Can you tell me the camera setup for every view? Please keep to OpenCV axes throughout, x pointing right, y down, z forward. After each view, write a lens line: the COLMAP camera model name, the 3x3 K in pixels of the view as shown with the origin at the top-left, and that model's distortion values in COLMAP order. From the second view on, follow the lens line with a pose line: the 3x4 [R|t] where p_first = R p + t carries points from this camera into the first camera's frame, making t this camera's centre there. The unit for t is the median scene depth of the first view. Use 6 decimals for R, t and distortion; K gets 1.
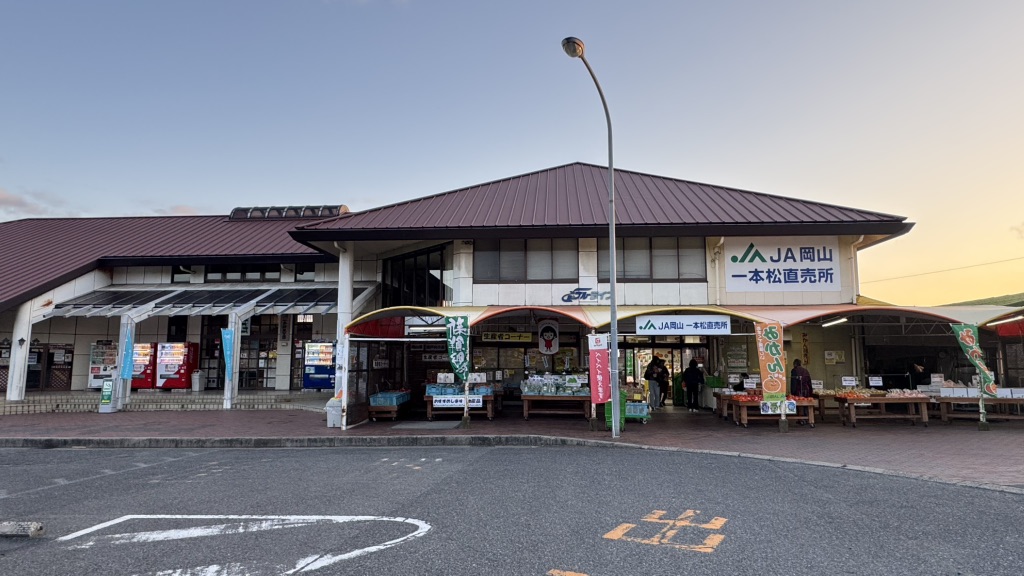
lens RADIAL K [[608.9, 0, 505.2], [0, 608.9, 295.6], [0, 0, 1]] dist [-0.004830, -0.000389]
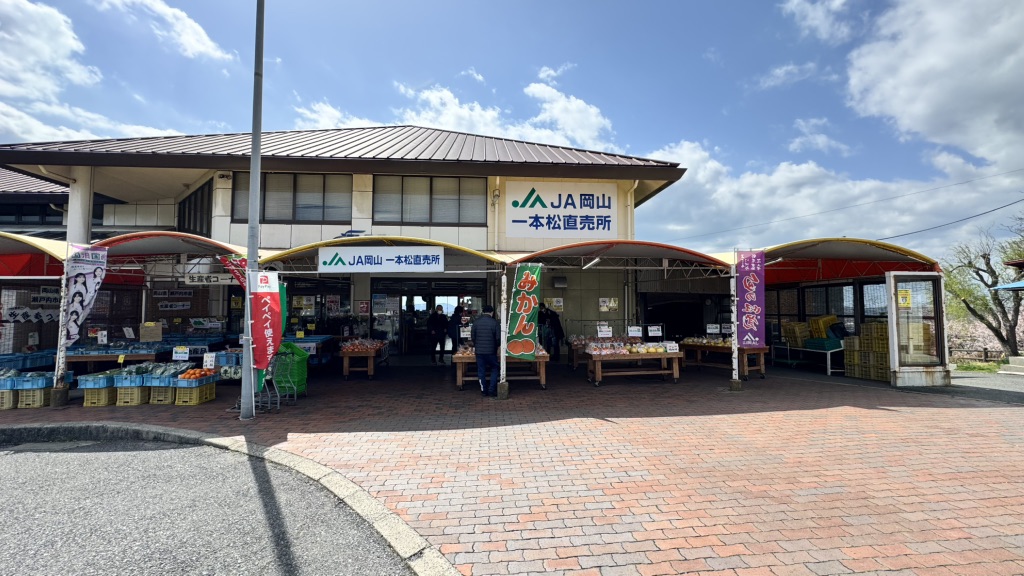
lens RADIAL K [[408.9, 0, 512.0], [0, 408.9, 288.0], [0, 0, 1]] dist [-0.001002, -0.000002]
pose [[0.989049, 0.005951, 0.147470, 0.277489], [-0.013833, 0.998526, 0.052483, 0.040211], [-0.146940, -0.053948, 0.987673, 0.350491]]
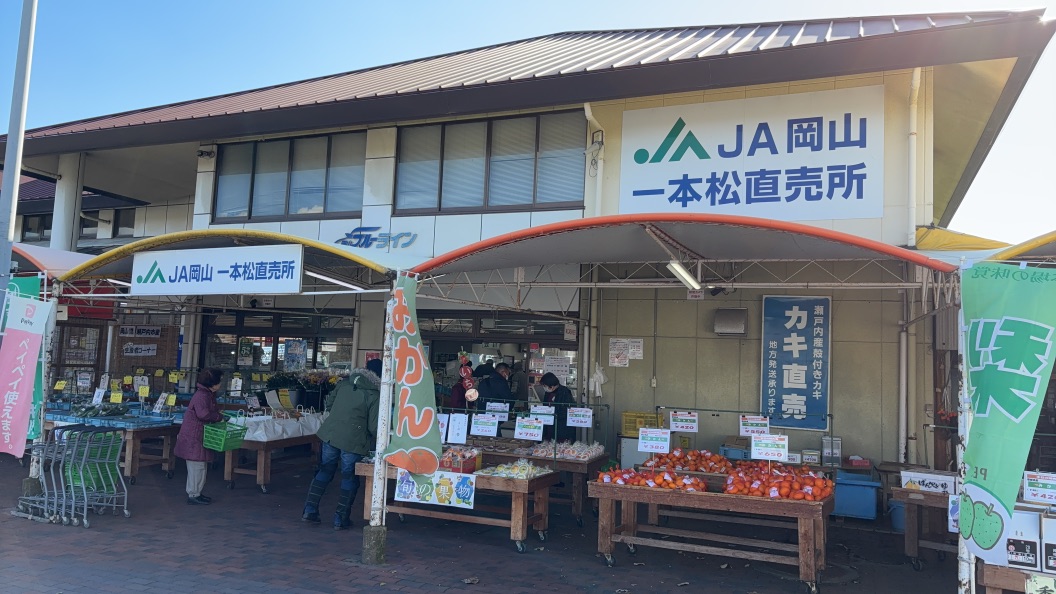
lens RADIAL K [[765.4, 0, 529.6], [0, 765.4, 297.6], [0, 0, 1]] dist [0.028650, -0.002828]
pose [[0.942329, 0.009909, -0.334541, 0.495129], [-0.008468, 0.999948, 0.005767, 0.045040], [0.334581, -0.002602, 0.942363, 0.425118]]
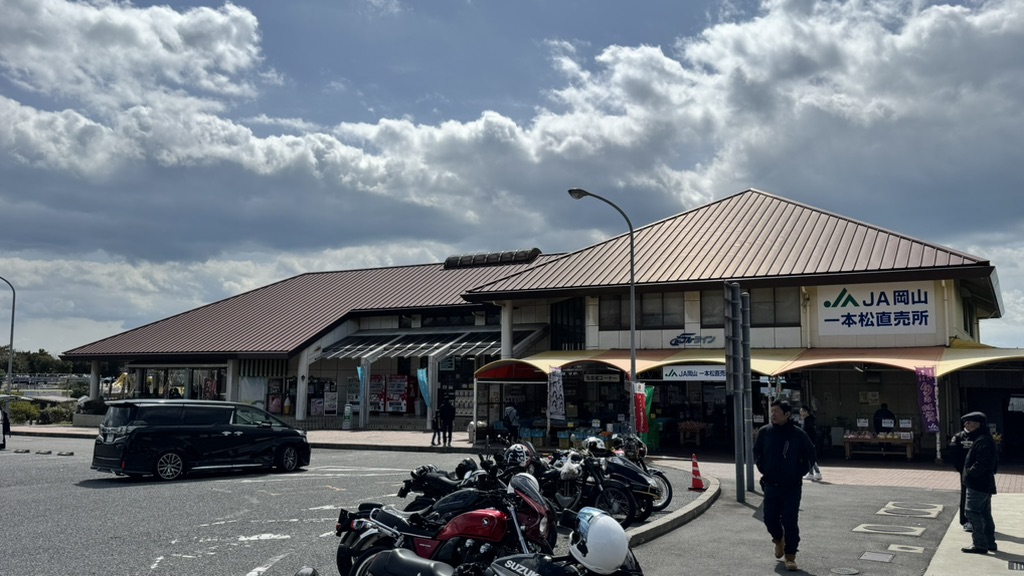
lens RADIAL K [[860.4, 0, 495.7], [0, 860.4, 291.6], [0, 0, 1]] dist [0.183789, -0.374823]
pose [[0.890050, -0.041888, -0.453935, 0.560141], [0.044646, 0.998992, -0.004645, -0.101135], [0.453672, -0.016132, 0.891023, -0.627478]]
